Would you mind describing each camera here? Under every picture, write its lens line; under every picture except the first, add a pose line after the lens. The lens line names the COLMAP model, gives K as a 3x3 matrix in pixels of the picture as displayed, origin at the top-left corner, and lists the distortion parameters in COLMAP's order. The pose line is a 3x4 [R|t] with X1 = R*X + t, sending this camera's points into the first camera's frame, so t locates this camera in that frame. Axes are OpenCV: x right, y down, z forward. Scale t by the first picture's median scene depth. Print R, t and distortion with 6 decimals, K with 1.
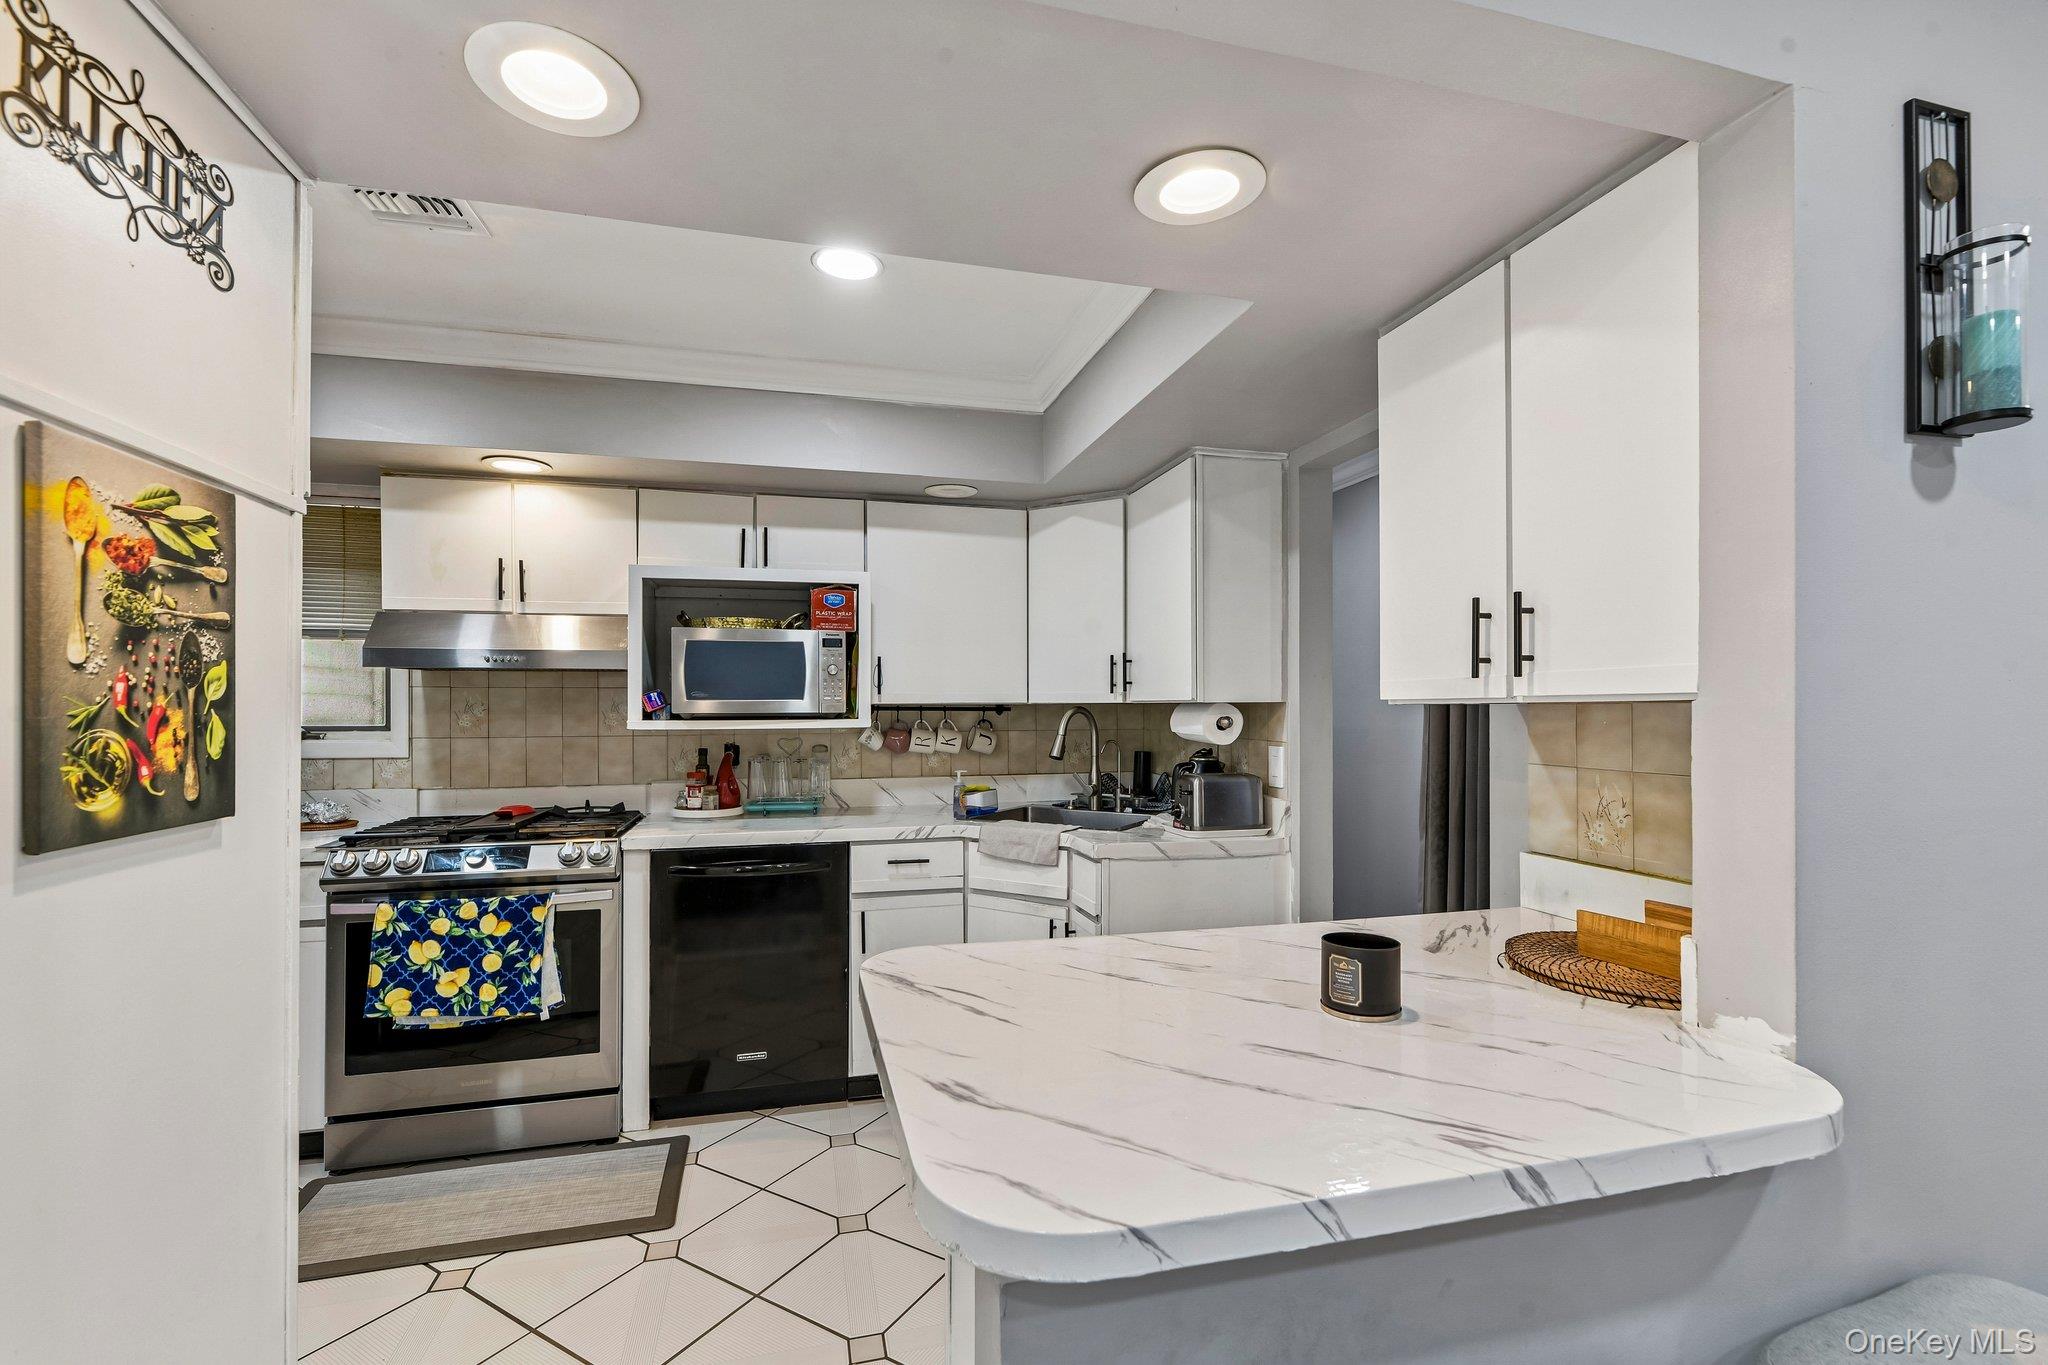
lens RADIAL K [[927.9, 0, 1023.3], [0, 927.9, 702.7], [0, 0, 1]] dist [0.000017, 0.000146]
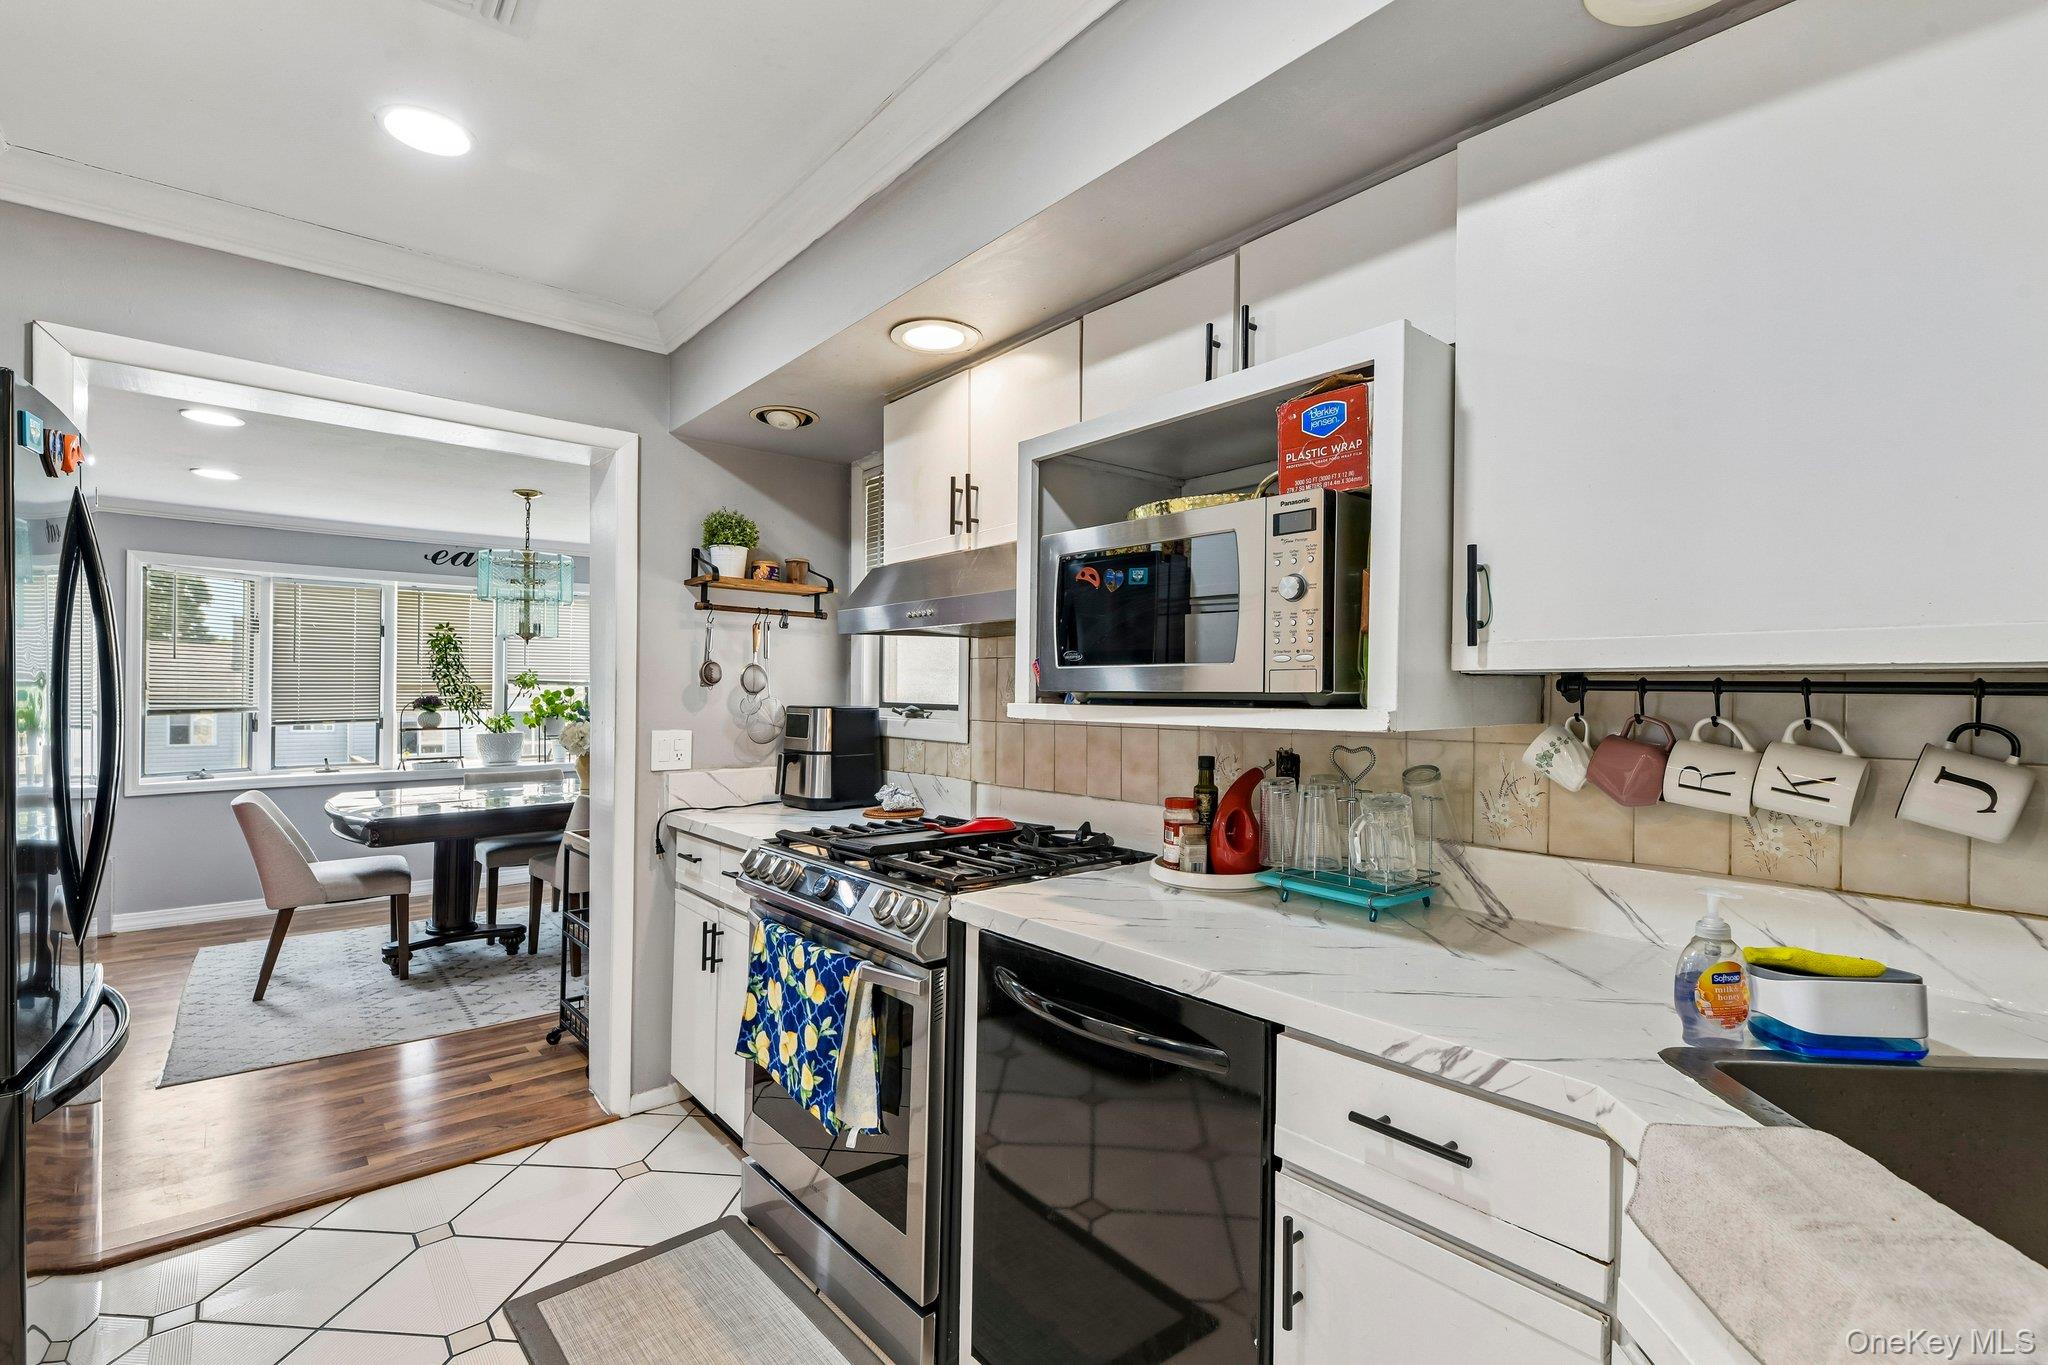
lens RADIAL K [[927.9, 0, 1023.3], [0, 927.9, 702.7], [0, 0, 1]] dist [0.000017, 0.000146]
pose [[0.418409, 0.016472, -0.908109, 0.119110], [-0.001261, 0.999845, 0.017555, 0.008291], [0.908258, -0.006200, 0.418365, 0.725383]]
